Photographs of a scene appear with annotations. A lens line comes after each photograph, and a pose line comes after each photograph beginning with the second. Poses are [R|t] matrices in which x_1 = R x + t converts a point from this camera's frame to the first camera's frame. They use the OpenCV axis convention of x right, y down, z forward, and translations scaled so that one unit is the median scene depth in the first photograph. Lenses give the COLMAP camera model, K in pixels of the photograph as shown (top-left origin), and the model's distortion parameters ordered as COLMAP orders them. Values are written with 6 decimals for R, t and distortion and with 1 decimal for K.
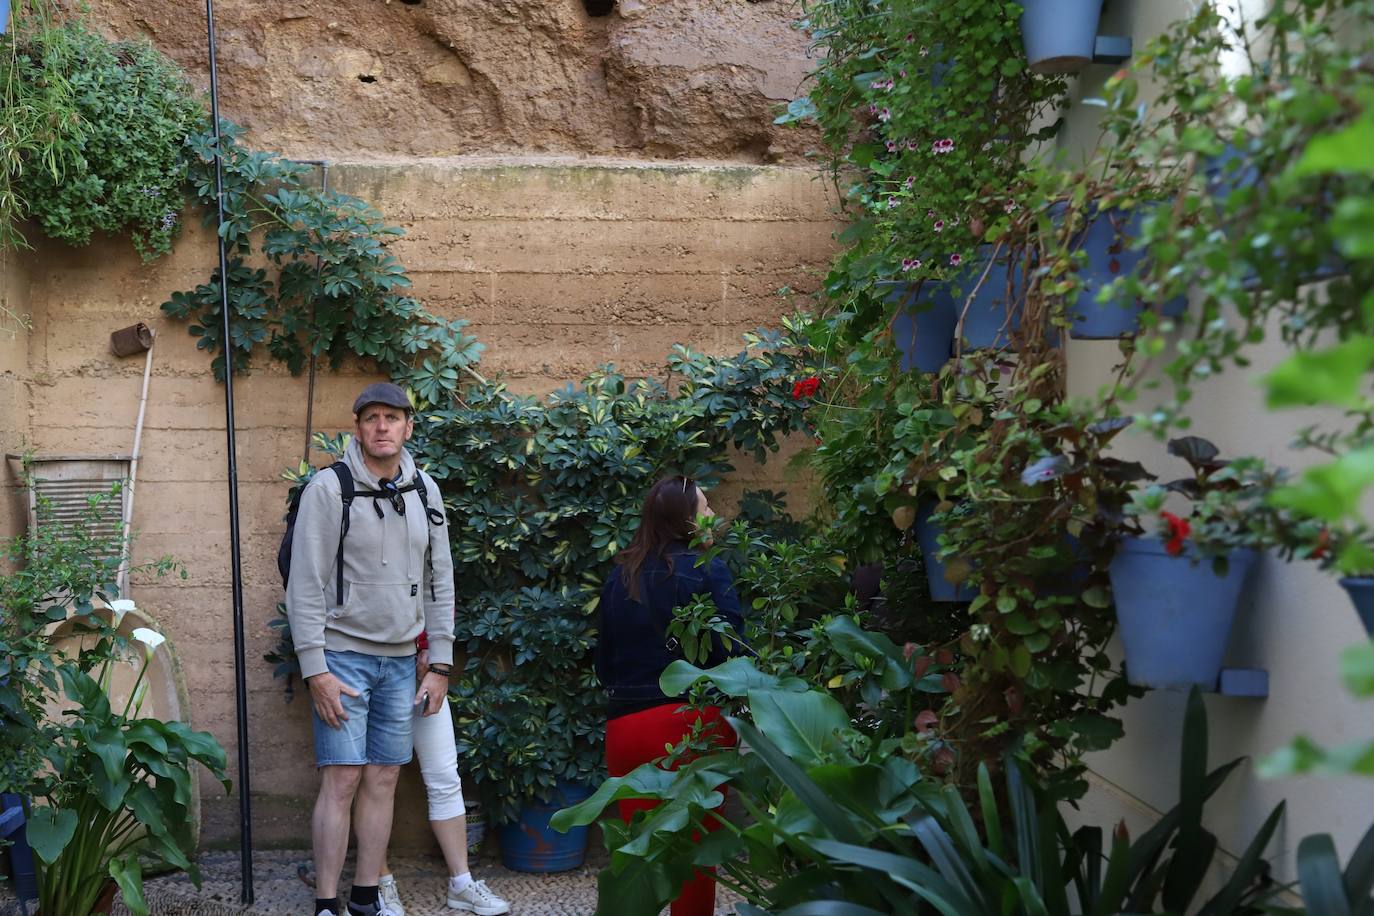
lens RADIAL K [[2495.5, 0, 687.9], [0, 2495.5, 482.4], [0, 0, 1]] dist [0.376943, 0.000000]
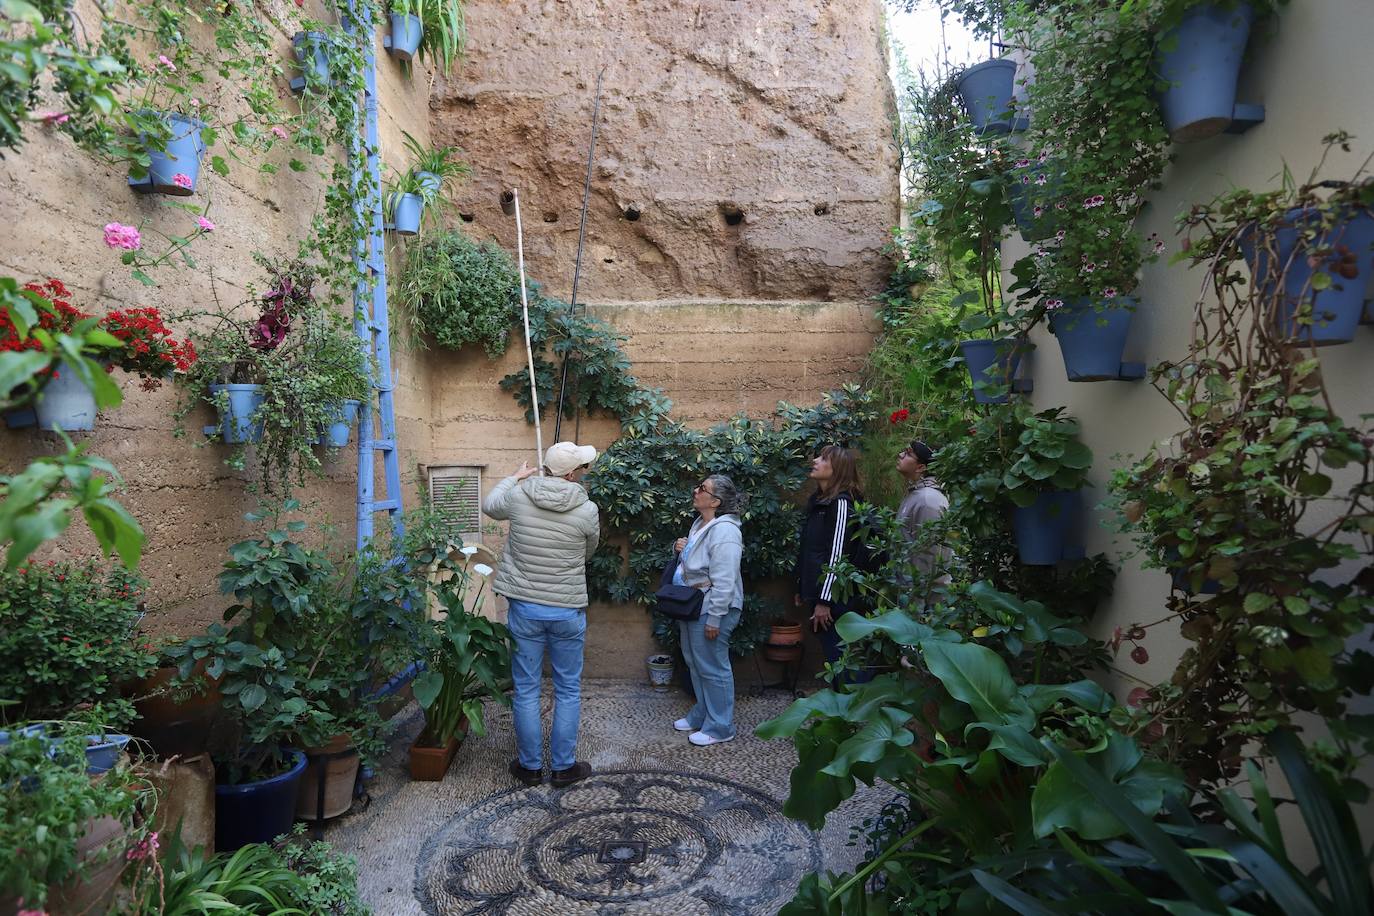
lens RADIAL K [[2058.2, 0, 687.7], [0, 2058.2, 458.1], [0, 0, 1]] dist [0.194941, 0.000000]
pose [[0.995333, -0.000608, -0.096499, 0.072247], [-0.000323, 0.999954, -0.009628, -0.000291], [0.096500, 0.009614, 0.995287, -0.467391]]
